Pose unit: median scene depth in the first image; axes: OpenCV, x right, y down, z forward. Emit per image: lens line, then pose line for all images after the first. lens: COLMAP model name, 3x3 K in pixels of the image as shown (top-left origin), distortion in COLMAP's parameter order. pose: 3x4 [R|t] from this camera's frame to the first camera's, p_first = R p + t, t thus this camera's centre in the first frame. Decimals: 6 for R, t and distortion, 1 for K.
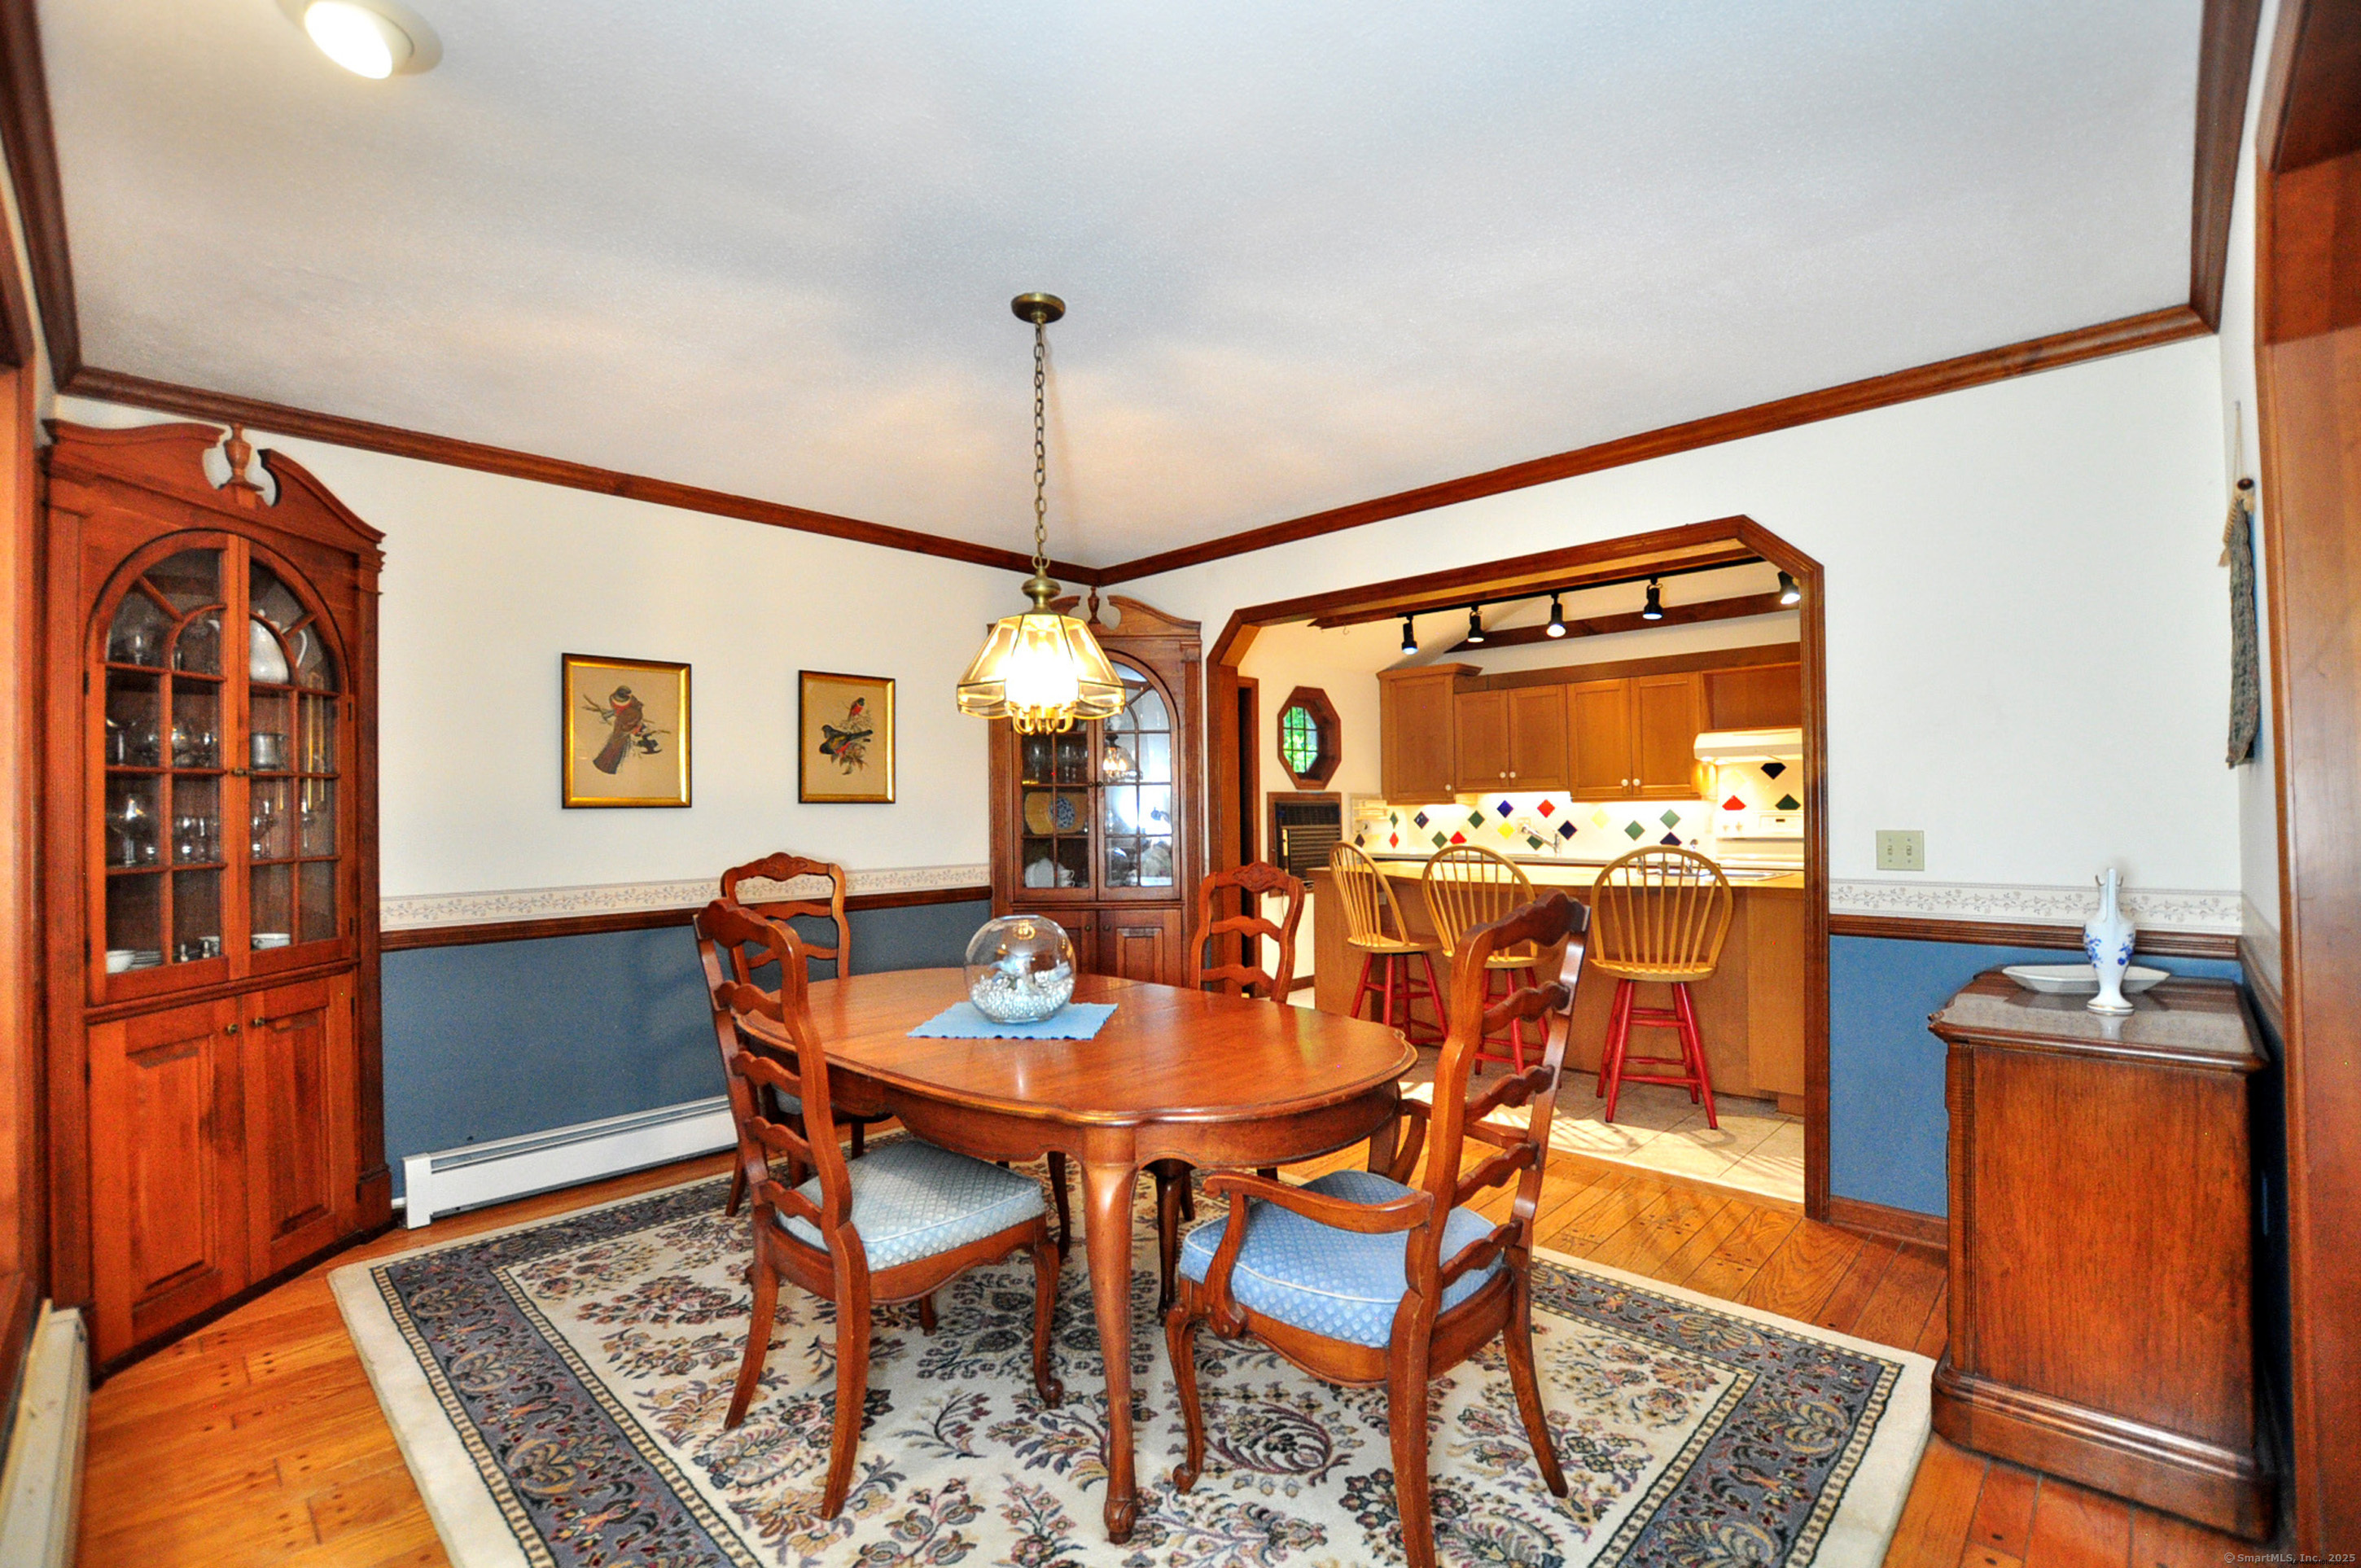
lens RADIAL K [[1032.0, 0, 1163.9], [0, 1032.0, 794.8], [0, 0, 1]] dist [-0.027970, -0.000014]
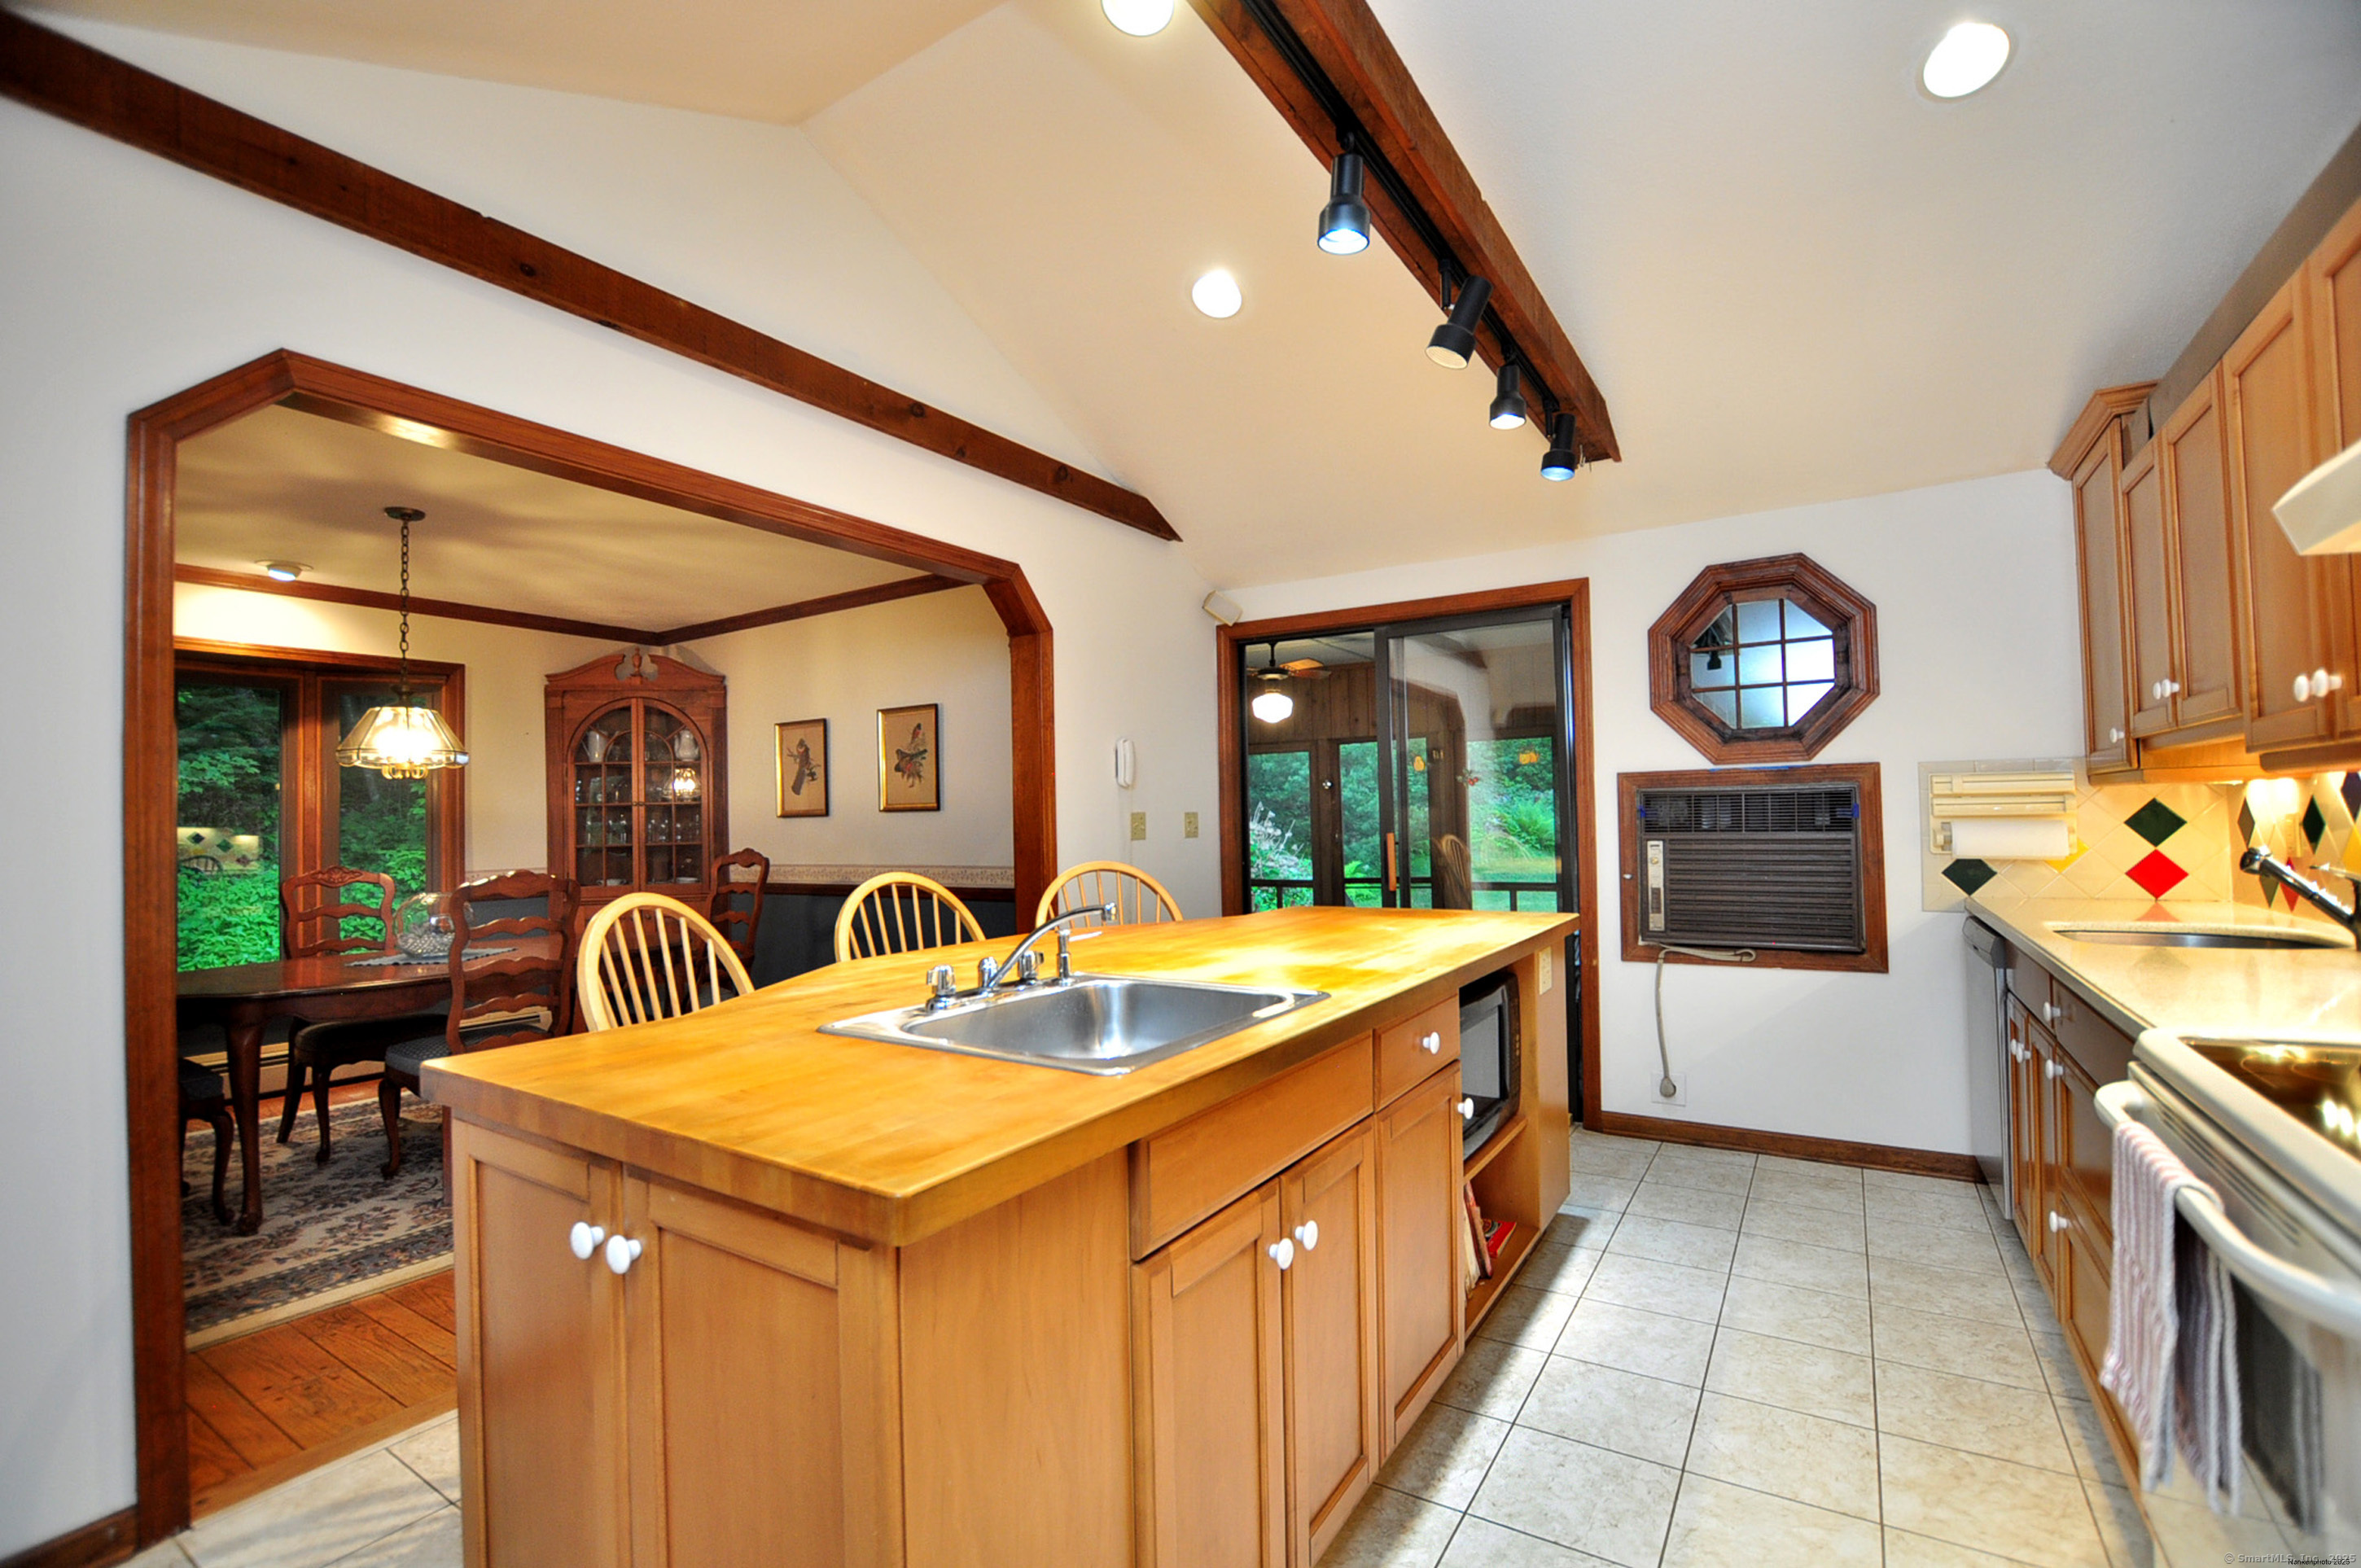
lens RADIAL K [[1032.0, 0, 1163.9], [0, 1032.0, 794.8], [0, 0, 1]] dist [-0.027970, -0.000014]
pose [[0.196055, -0.021598, -0.980355, 0.976750], [0.026671, 0.999505, -0.016686, 0.018178], [0.980230, -0.022875, 0.196534, 1.068473]]
